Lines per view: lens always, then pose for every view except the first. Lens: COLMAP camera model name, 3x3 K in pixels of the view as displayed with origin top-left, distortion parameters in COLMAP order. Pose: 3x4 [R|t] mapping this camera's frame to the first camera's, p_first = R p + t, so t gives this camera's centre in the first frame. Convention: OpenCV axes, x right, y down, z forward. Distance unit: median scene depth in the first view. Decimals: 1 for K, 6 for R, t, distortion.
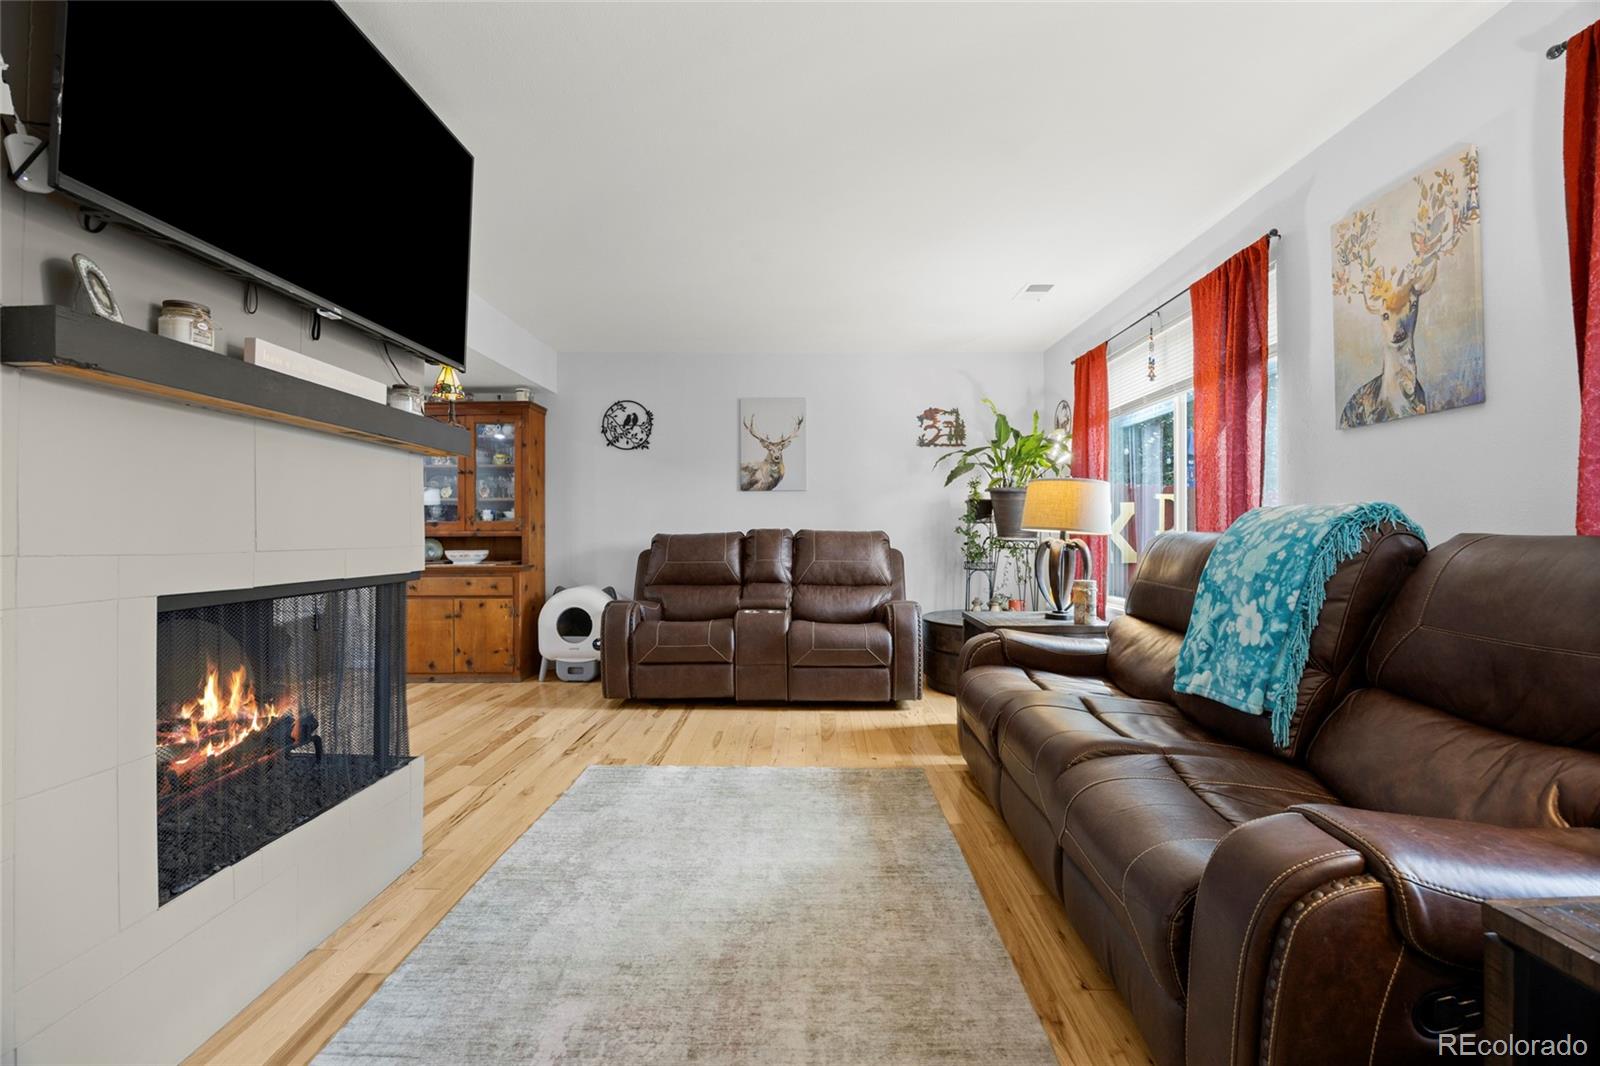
lens RADIAL K [[691.4, 0, 801.2], [0, 691.4, 525.0], [0, 0, 1]] dist [-0.019169, 0.001612]
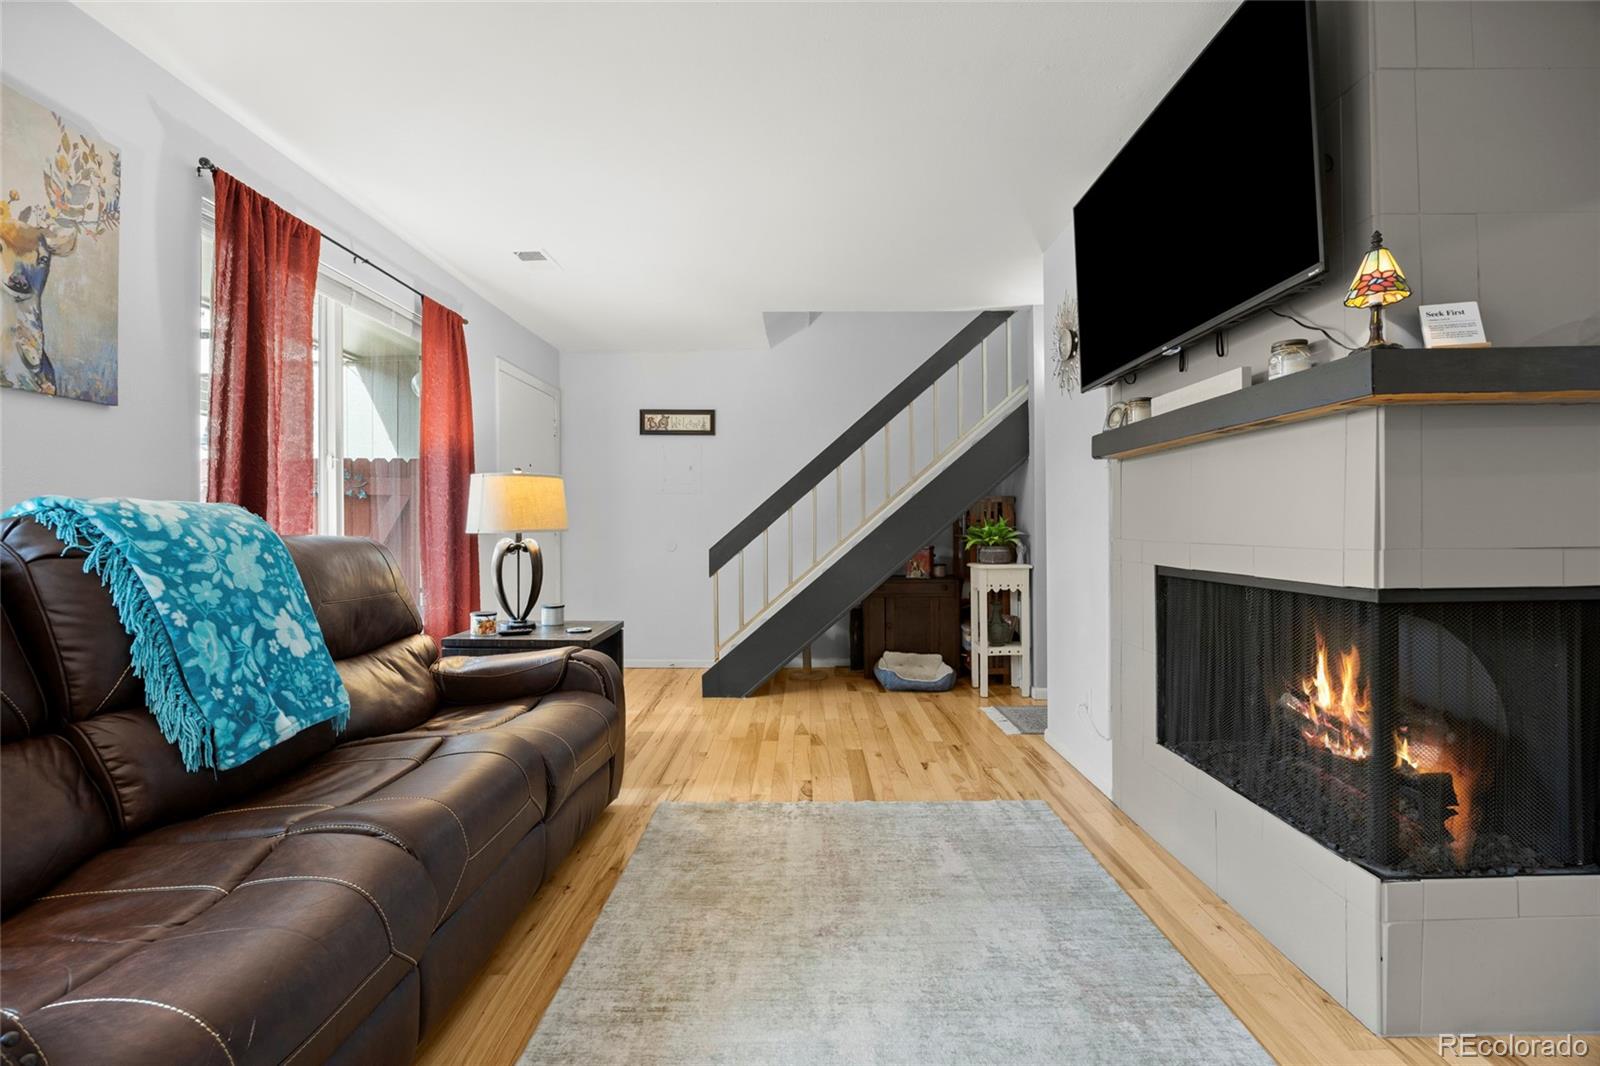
lens RADIAL K [[691.4, 0, 785.4], [0, 691.4, 524.8], [0, 0, 1]] dist [-0.019169, 0.001612]
pose [[-0.999767, 0.004630, 0.021104, -0.011570], [0.004272, 0.999847, -0.016971, 0.010508], [-0.021180, -0.016877, -0.999633, 1.132631]]
